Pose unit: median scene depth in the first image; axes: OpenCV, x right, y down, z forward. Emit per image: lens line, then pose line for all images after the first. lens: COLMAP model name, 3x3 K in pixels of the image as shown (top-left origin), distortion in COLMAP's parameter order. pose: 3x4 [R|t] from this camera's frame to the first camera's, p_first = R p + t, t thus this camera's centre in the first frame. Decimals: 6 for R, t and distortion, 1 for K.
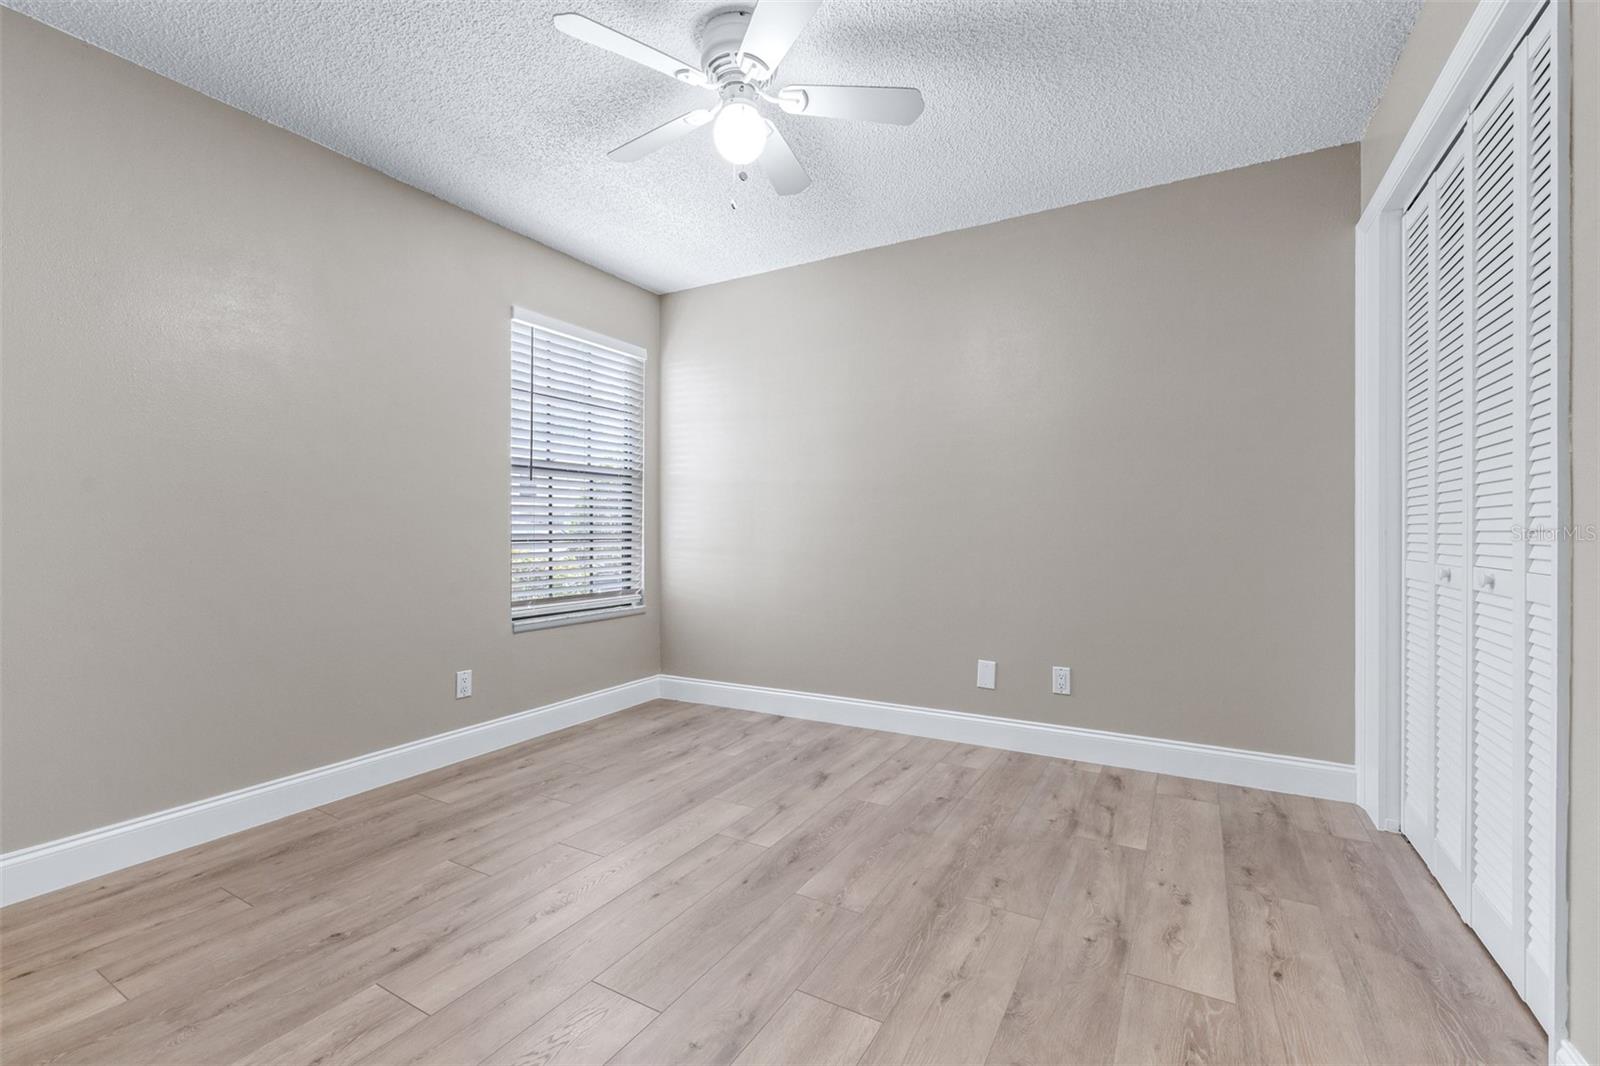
lens RADIAL K [[682.0, 0, 796.6], [0, 682.0, 540.8], [0, 0, 1]] dist [0.000982, -0.000046]
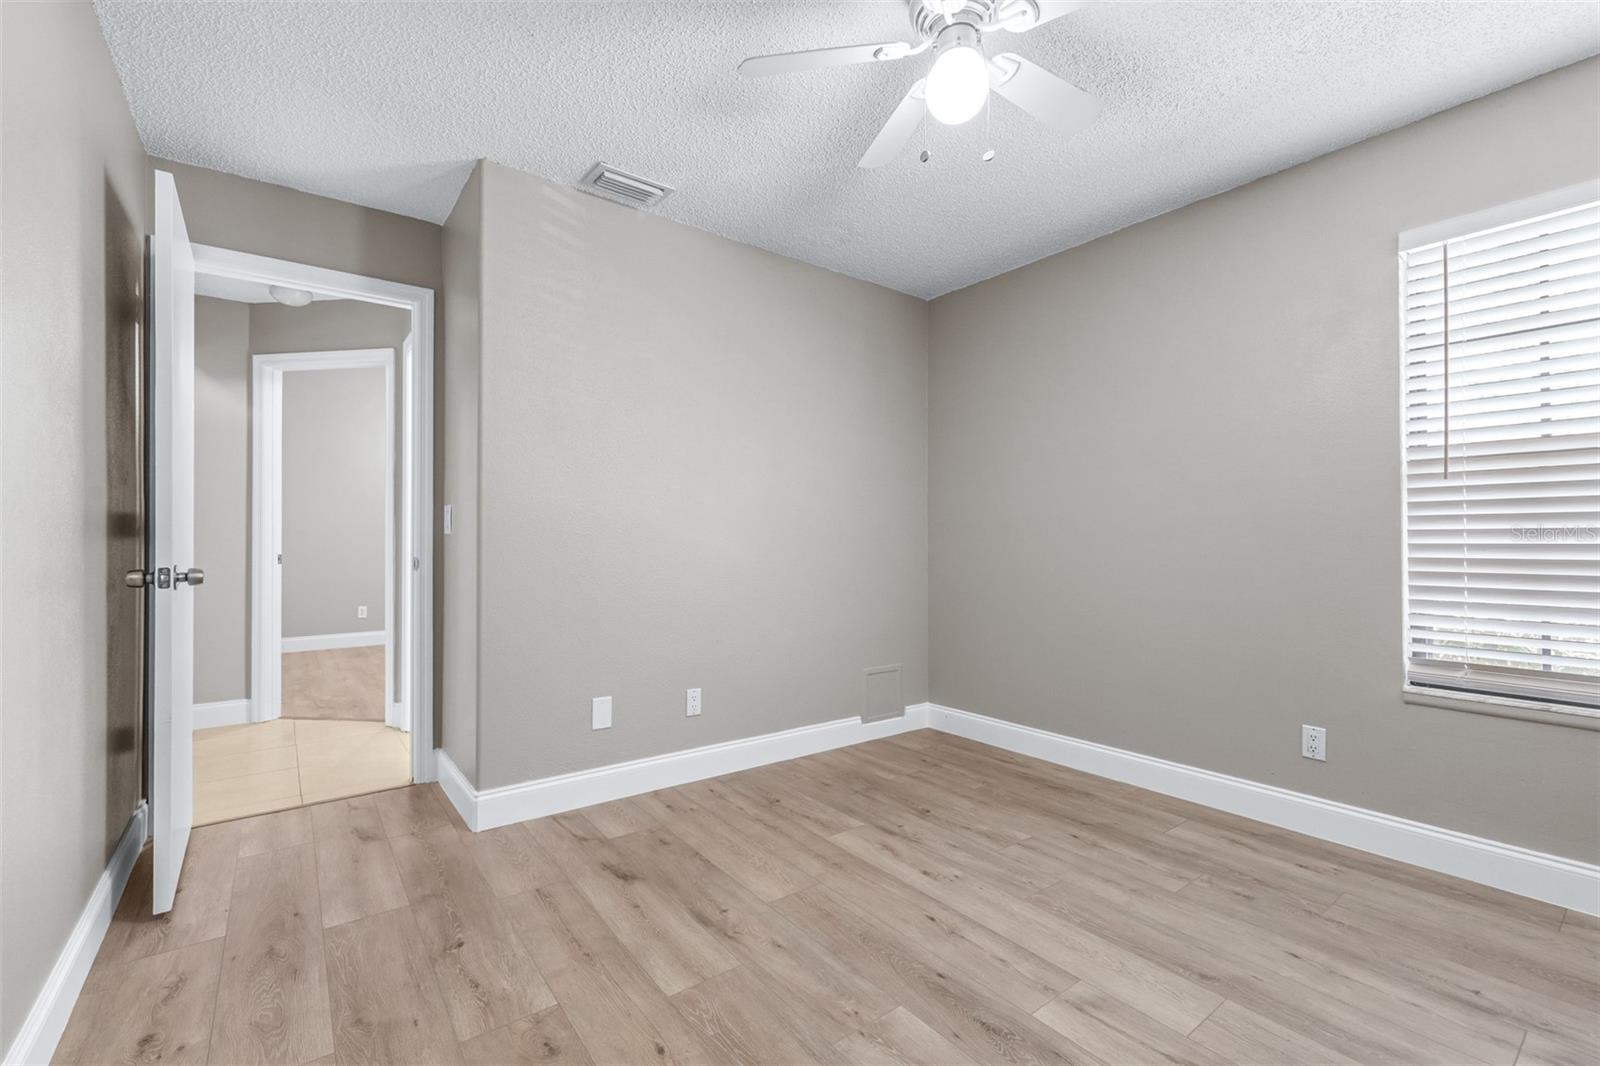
lens RADIAL K [[682.0, 0, 796.6], [0, 682.0, 540.8], [0, 0, 1]] dist [0.000982, -0.000046]
pose [[-0.384282, 0.000421, -0.923215, 0.665481], [-0.013326, 0.999893, 0.006003, -0.035010], [0.923119, 0.014610, -0.384236, 0.992381]]
